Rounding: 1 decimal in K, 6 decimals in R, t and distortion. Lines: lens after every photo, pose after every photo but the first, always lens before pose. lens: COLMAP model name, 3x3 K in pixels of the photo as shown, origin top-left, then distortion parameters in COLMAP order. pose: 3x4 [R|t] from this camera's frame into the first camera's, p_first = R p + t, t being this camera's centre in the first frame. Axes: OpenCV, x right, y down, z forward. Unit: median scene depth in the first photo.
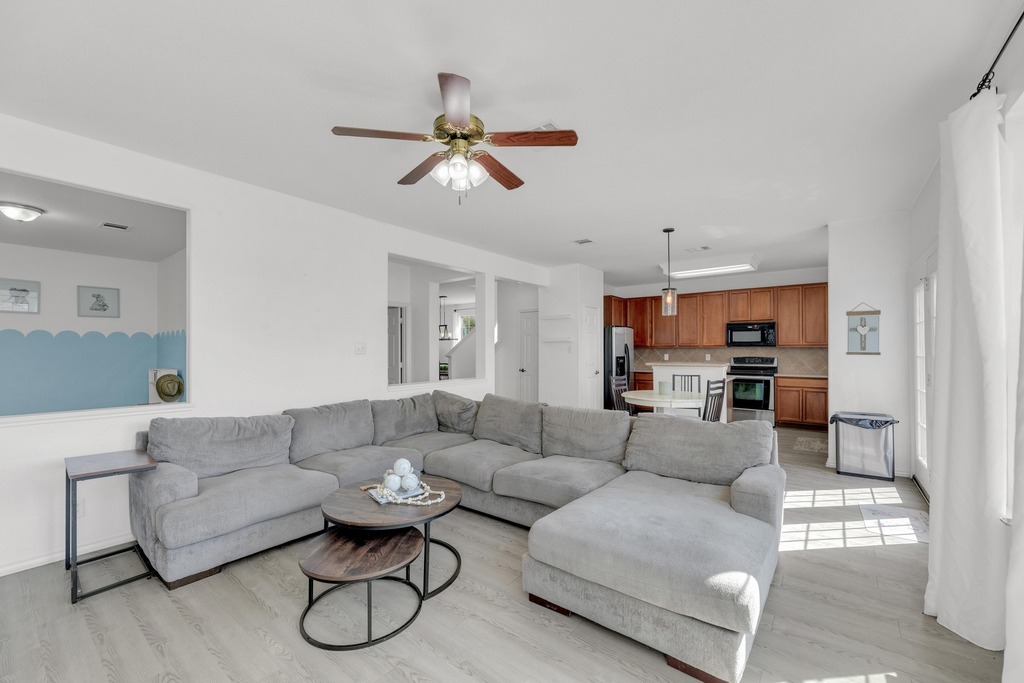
lens RADIAL K [[419.7, 0, 512.0], [0, 419.7, 341.5], [0, 0, 1]] dist [-0.000006, 0.000045]
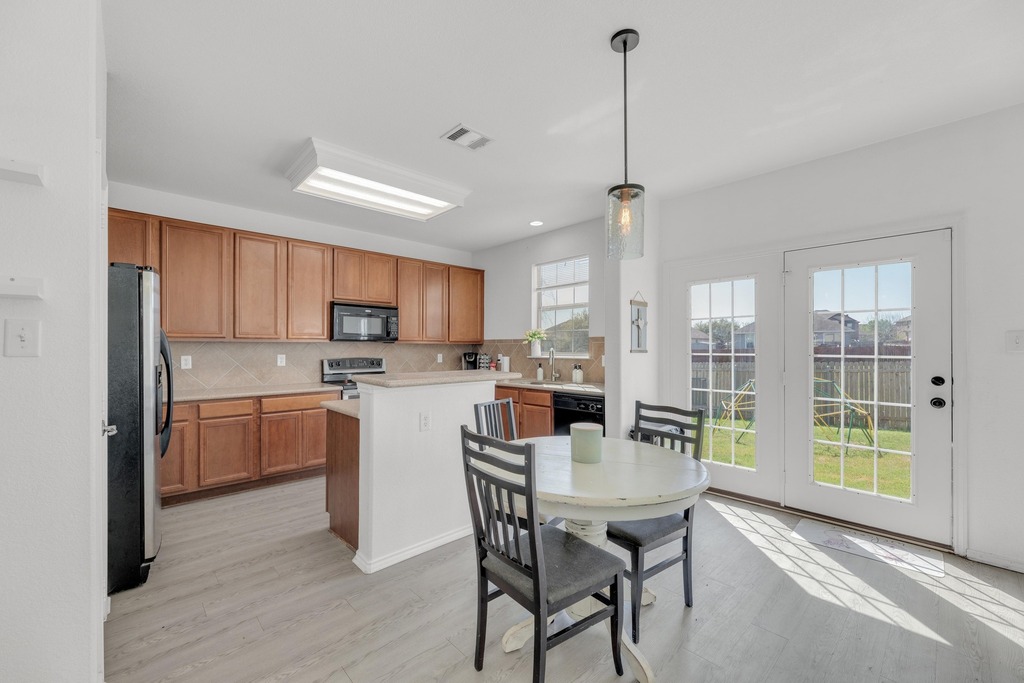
lens RADIAL K [[419.7, 0, 512.0], [0, 419.7, 341.5], [0, 0, 1]] dist [-0.000006, 0.000045]
pose [[0.146894, 0.007151, 0.989126, -0.023775], [-0.018838, 0.999813, -0.004431, 0.011127], [-0.988973, -0.017982, 0.147002, 0.726865]]
